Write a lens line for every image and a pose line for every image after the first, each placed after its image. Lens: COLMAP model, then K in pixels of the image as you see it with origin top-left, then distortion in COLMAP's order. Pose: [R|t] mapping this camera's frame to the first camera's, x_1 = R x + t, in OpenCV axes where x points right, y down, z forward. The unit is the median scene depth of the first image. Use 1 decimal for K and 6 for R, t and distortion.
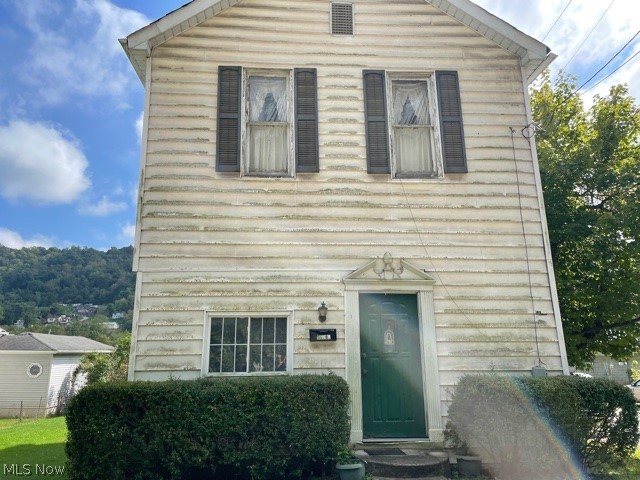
lens RADIAL K [[476.4, 0, 320.3], [0, 476.4, 237.0], [0, 0, 1]] dist [0.100941, -0.138282]
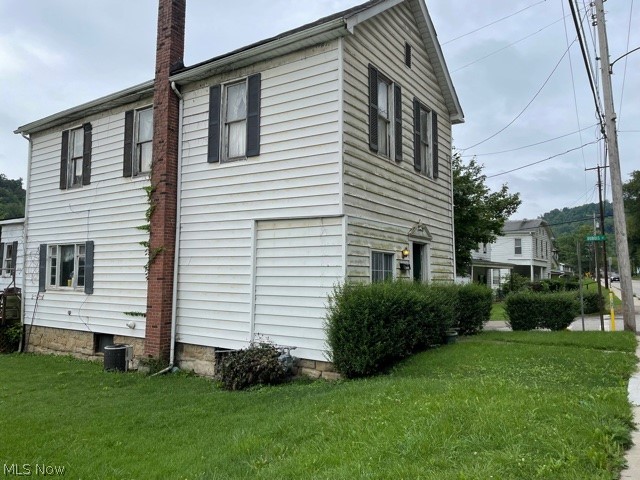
lens RADIAL K [[476.4, 0, 320.3], [0, 476.4, 237.0], [0, 0, 1]] dist [0.100941, -0.138282]
pose [[0.623561, 0.082238, 0.777437, -1.332017], [-0.209211, 0.975735, 0.064589, 0.054212], [-0.753261, -0.202924, 0.625635, 0.187291]]
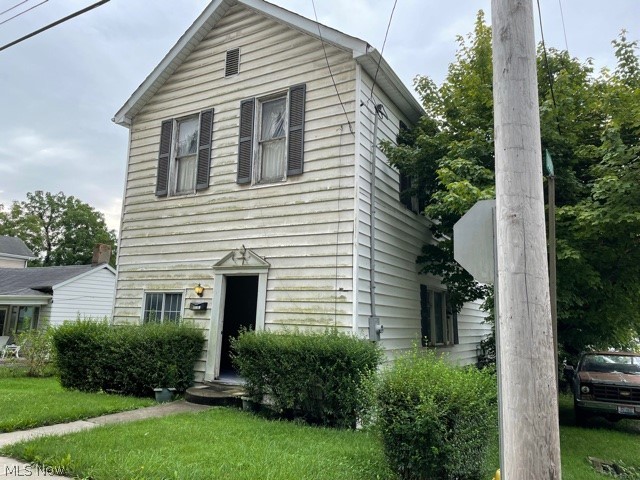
lens RADIAL K [[476.4, 0, 320.3], [0, 476.4, 237.0], [0, 0, 1]] dist [0.100941, -0.138282]
pose [[0.830503, -0.057923, -0.553994, 1.012597], [0.097928, 0.994271, 0.042850, -0.024388], [0.548338, -0.089838, 0.831417, 0.021951]]
